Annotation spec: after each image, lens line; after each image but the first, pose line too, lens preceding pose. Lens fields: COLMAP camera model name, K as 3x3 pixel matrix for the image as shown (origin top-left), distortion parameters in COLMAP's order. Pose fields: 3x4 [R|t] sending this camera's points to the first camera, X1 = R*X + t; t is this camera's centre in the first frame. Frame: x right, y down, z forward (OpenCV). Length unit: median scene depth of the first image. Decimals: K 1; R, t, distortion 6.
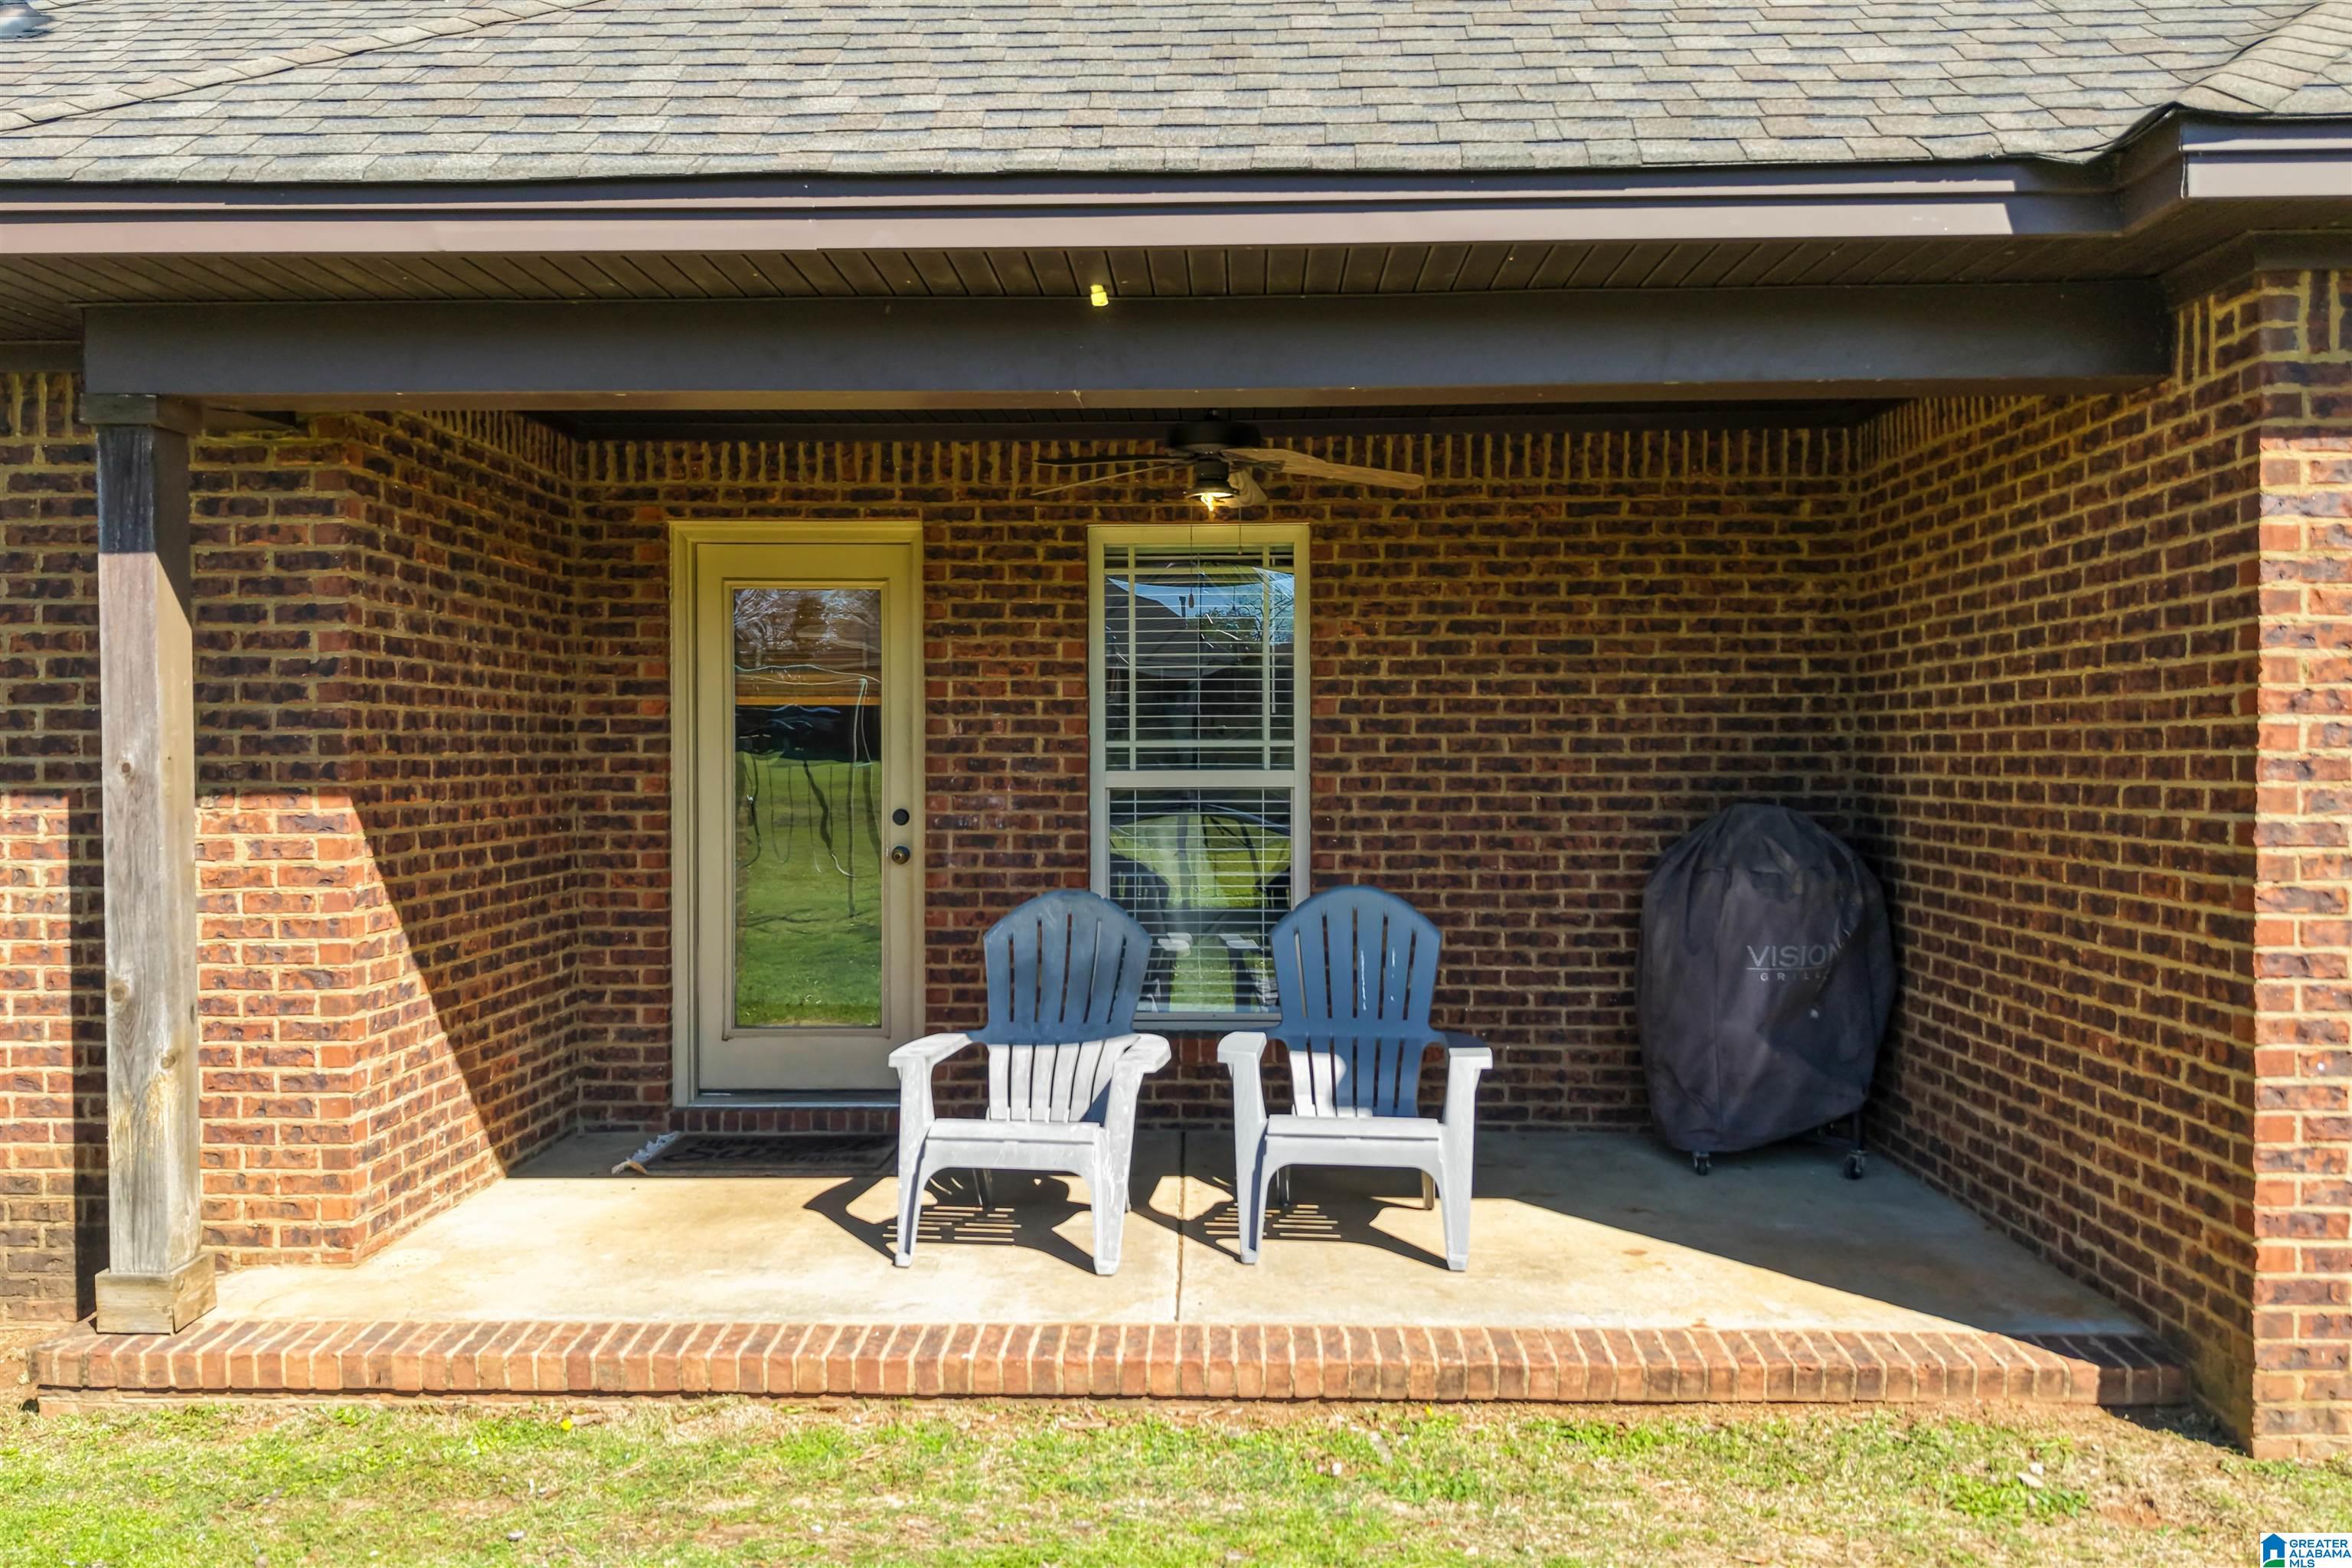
lens RADIAL K [[1888.9, 0, 1176.0], [0, 1888.9, 784.0], [0, 0, 1]] dist [0.054876, -0.113126]
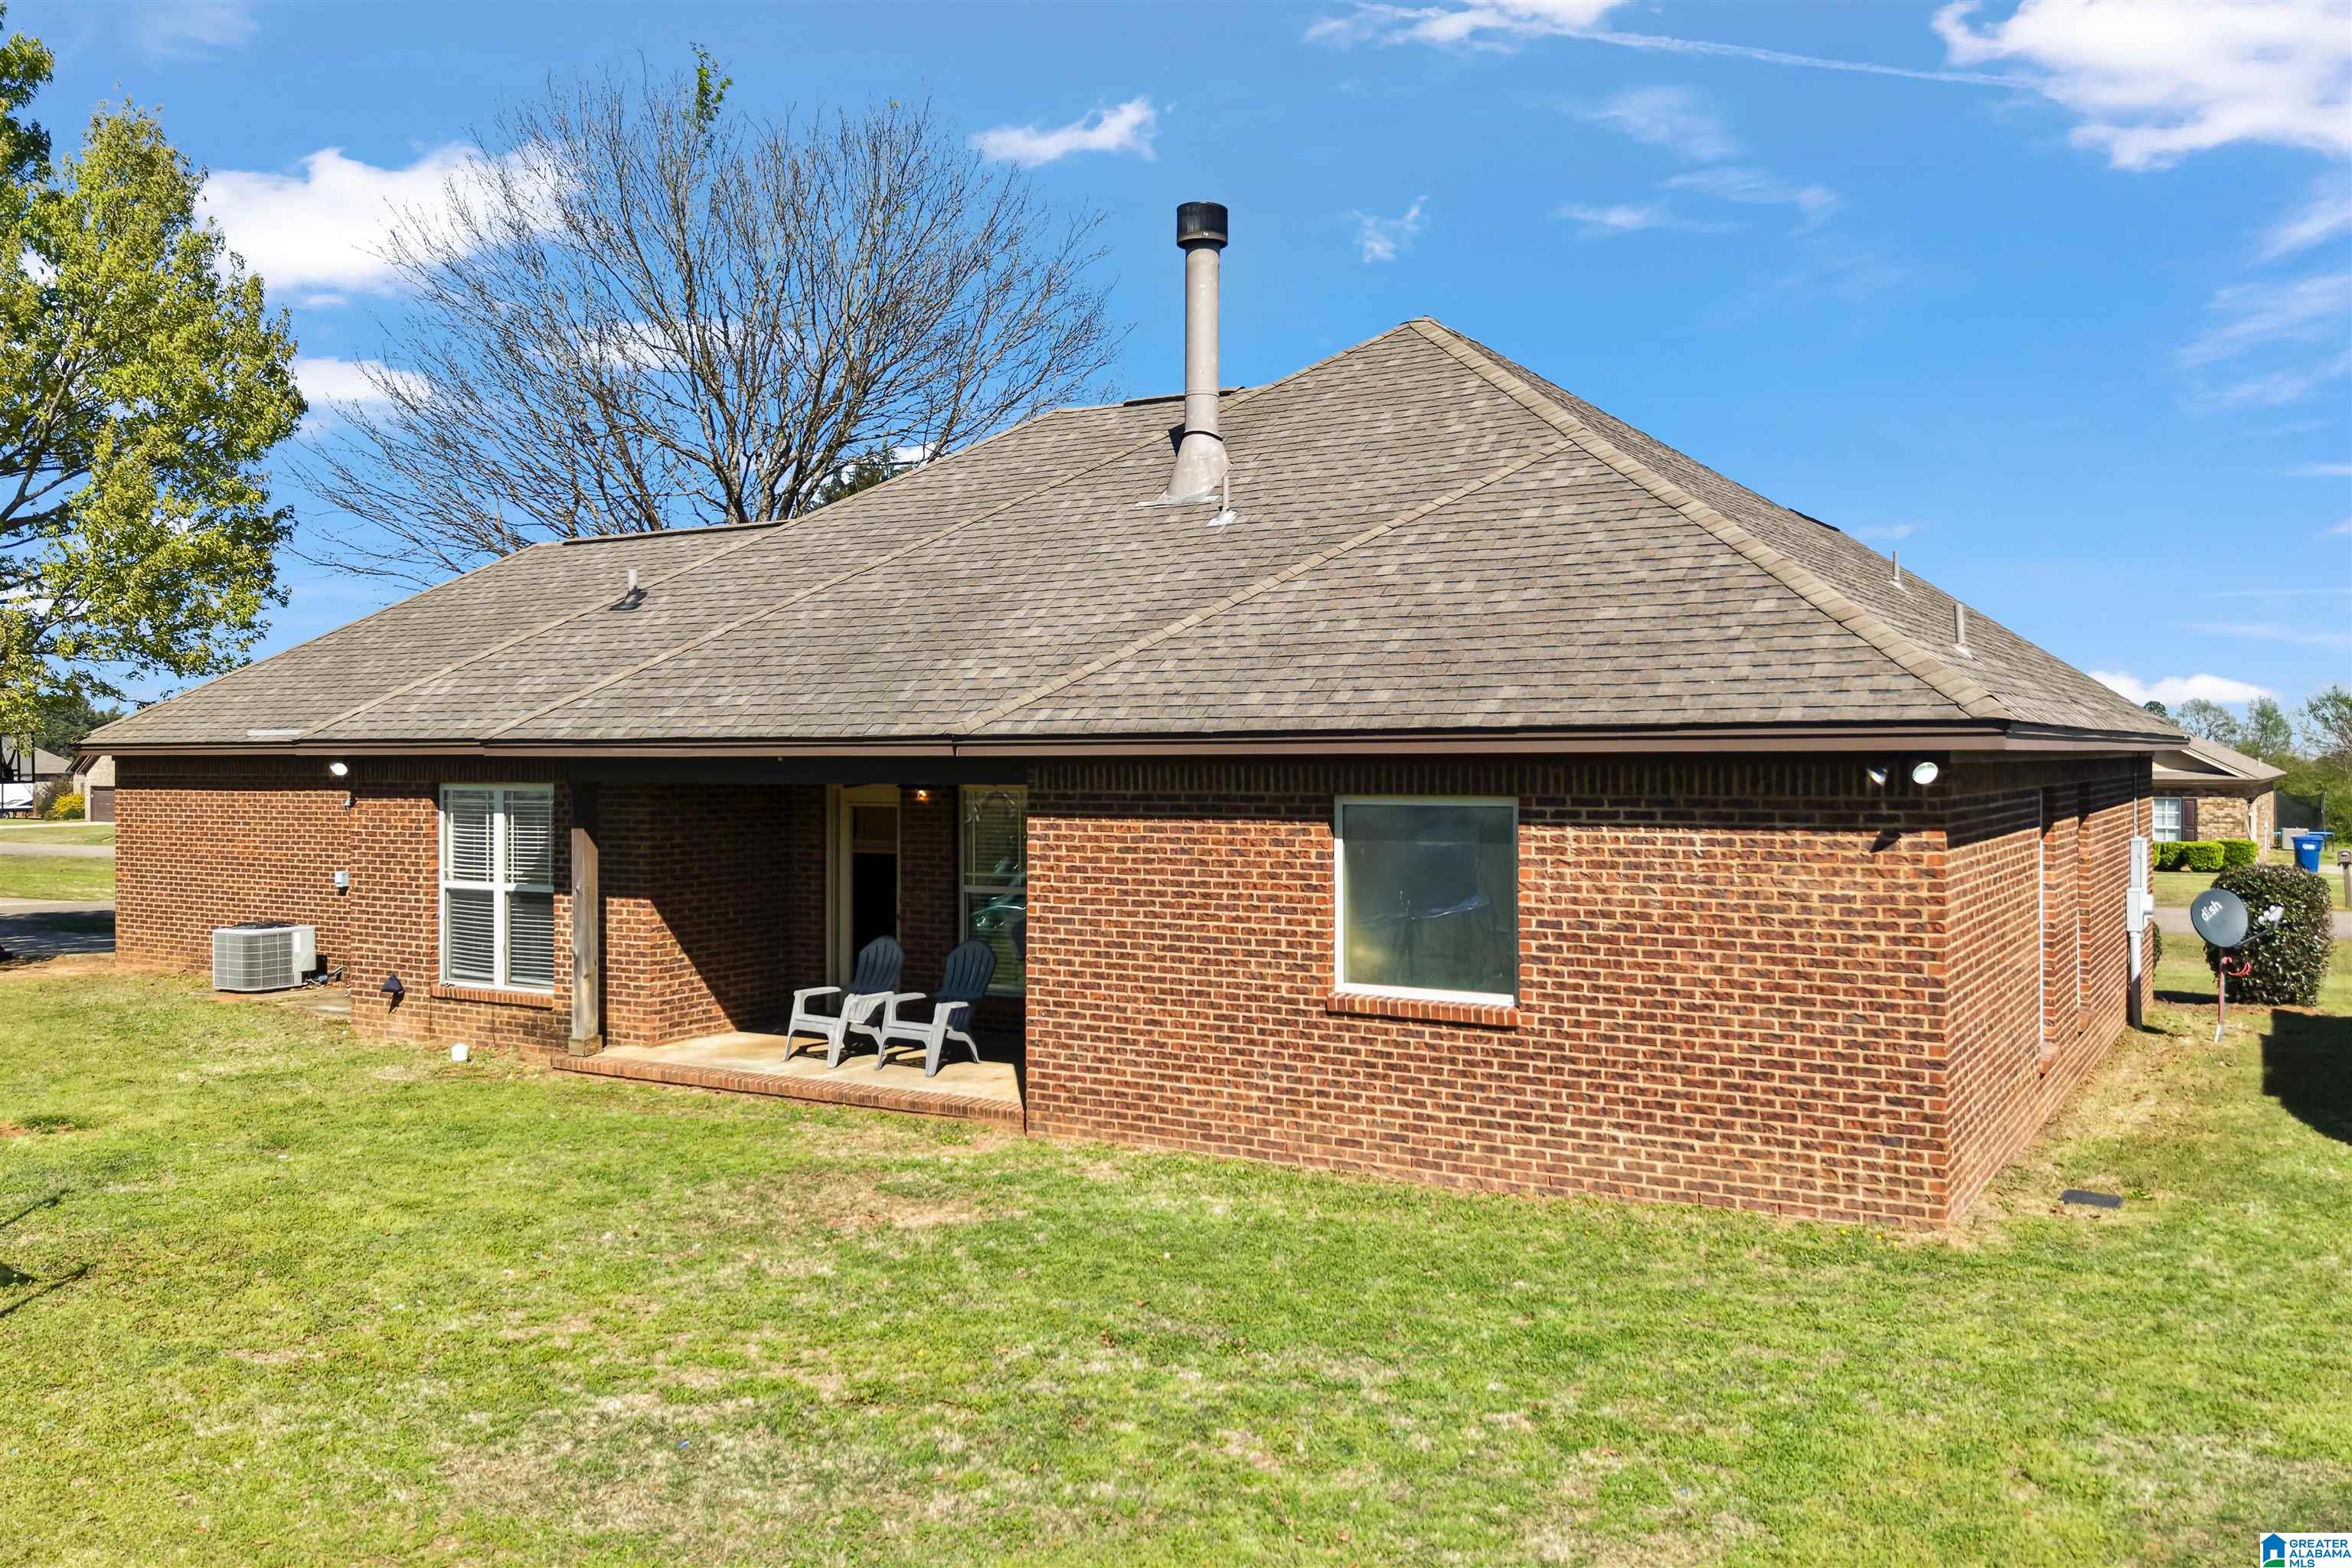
lens RADIAL K [[1888.9, 0, 1176.0], [0, 1888.9, 784.0], [0, 0, 1]] dist [0.054876, -0.113126]
pose [[0.873487, 0.006868, -0.486799, 1.851090], [-0.006470, 0.999976, 0.002498, -0.193986], [0.486805, 0.000967, 0.873510, -1.310900]]
